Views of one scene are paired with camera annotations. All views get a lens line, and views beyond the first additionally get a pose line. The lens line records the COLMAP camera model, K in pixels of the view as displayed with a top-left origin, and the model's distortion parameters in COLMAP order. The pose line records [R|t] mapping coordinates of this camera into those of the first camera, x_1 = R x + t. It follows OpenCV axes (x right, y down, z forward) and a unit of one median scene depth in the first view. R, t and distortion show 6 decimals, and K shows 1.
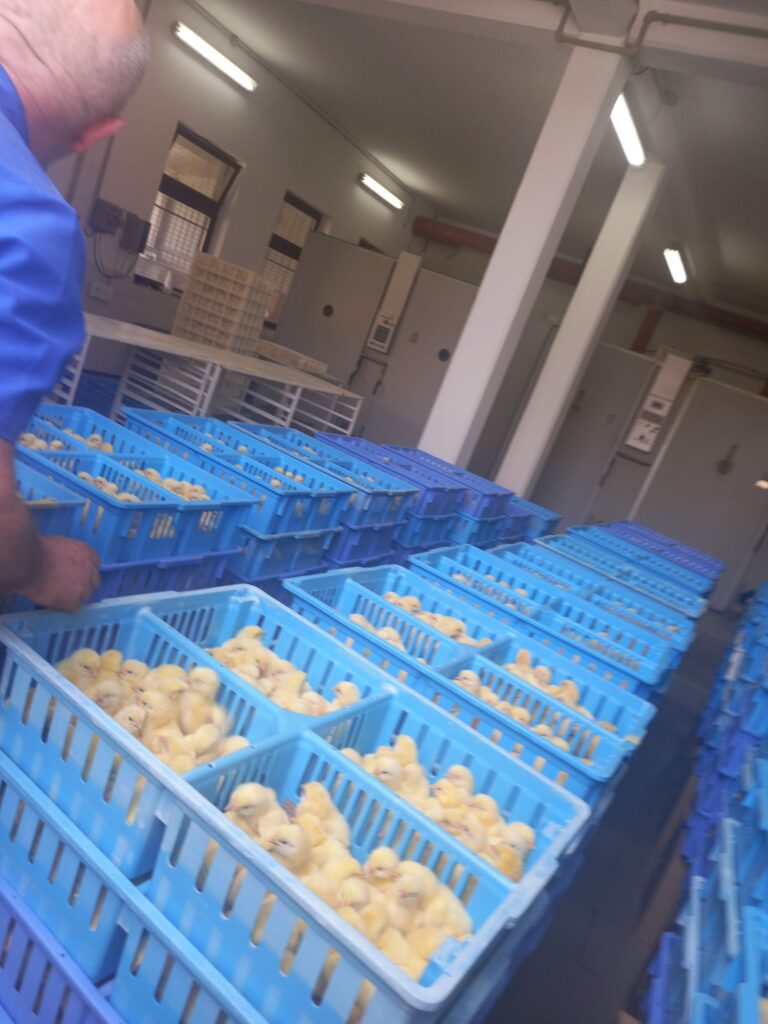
lens RADIAL K [[762.2, 0, 372.9], [0, 762.2, 498.5], [0, 0, 1]] dist [0.070624, -0.079396]
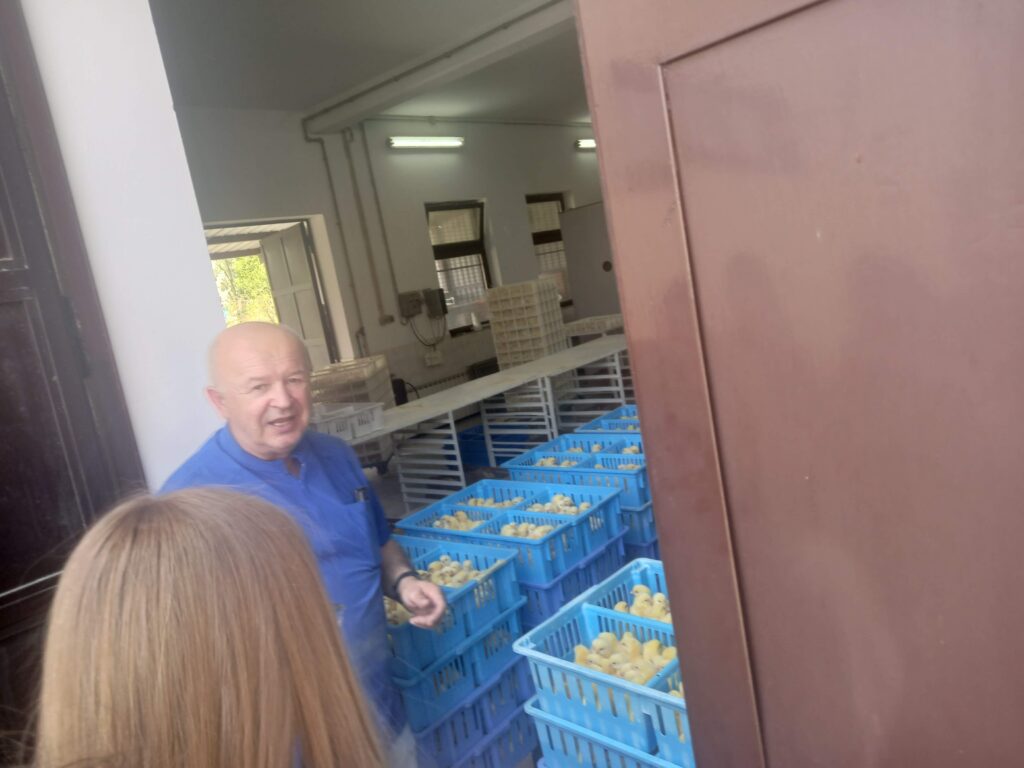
lens RADIAL K [[762.2, 0, 512.8], [0, 762.2, 388.4], [0, 0, 1]] dist [0.070624, -0.079396]
pose [[0.841783, -0.474149, -0.258040, 0.051383], [0.456012, 0.880407, -0.130139, -0.028449], [0.288885, -0.008120, 0.957329, -0.144303]]
